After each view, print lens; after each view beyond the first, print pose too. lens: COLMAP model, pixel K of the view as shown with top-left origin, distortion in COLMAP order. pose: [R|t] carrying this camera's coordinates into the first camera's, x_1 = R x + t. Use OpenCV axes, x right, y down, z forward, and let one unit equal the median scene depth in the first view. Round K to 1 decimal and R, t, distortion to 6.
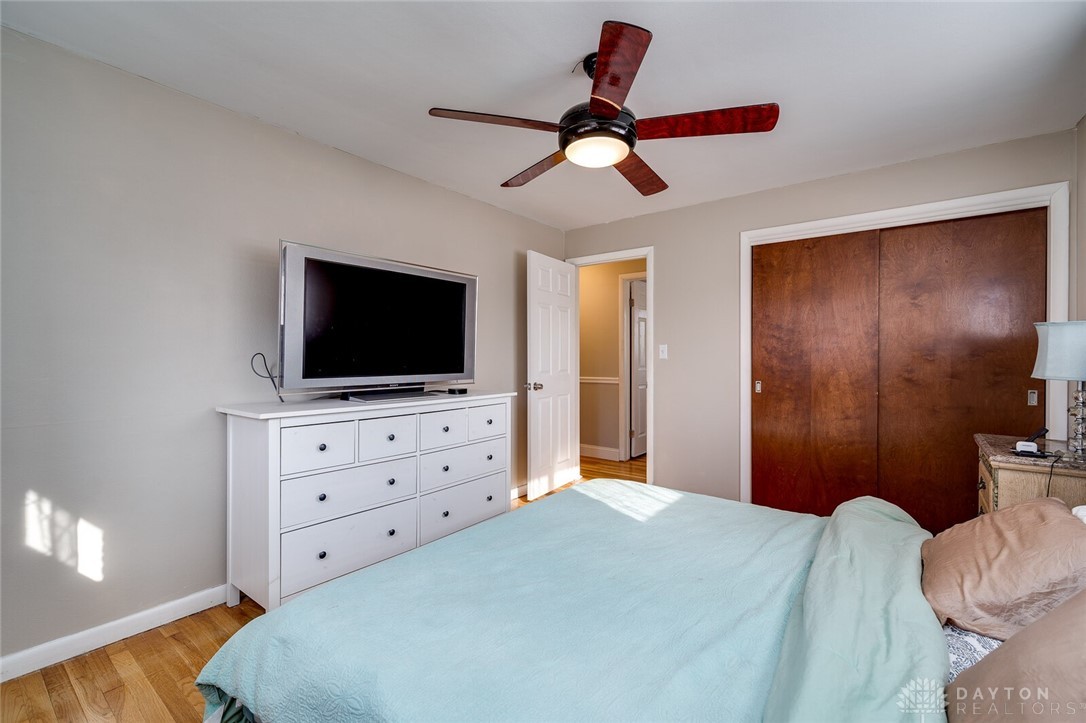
lens RADIAL K [[457.3, 0, 542.6], [0, 457.3, 356.8], [0, 0, 1]] dist [-0.000351, 0.000026]
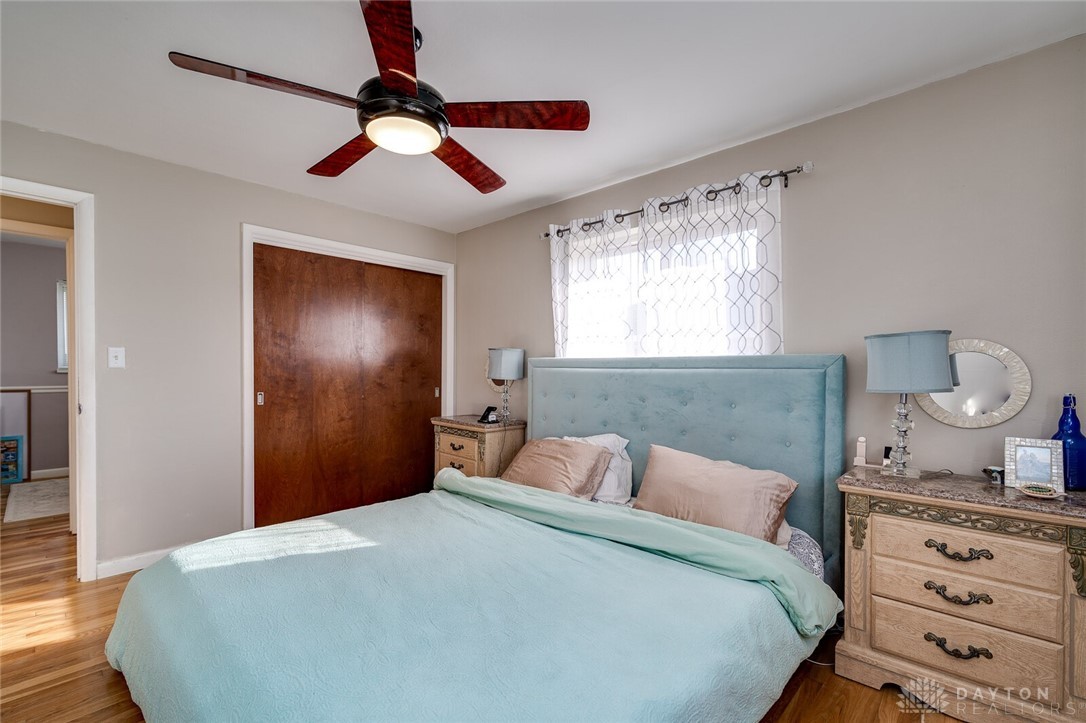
lens RADIAL K [[475.5, 0, 540.9], [0, 475.5, 370.0], [0, 0, 1]] dist [0.008713, 0.000430]
pose [[0.117091, -0.006558, 0.993100, -0.448965], [-0.006020, 0.999955, 0.007313, -0.002083], [-0.993103, -0.006835, 0.117047, 0.358583]]
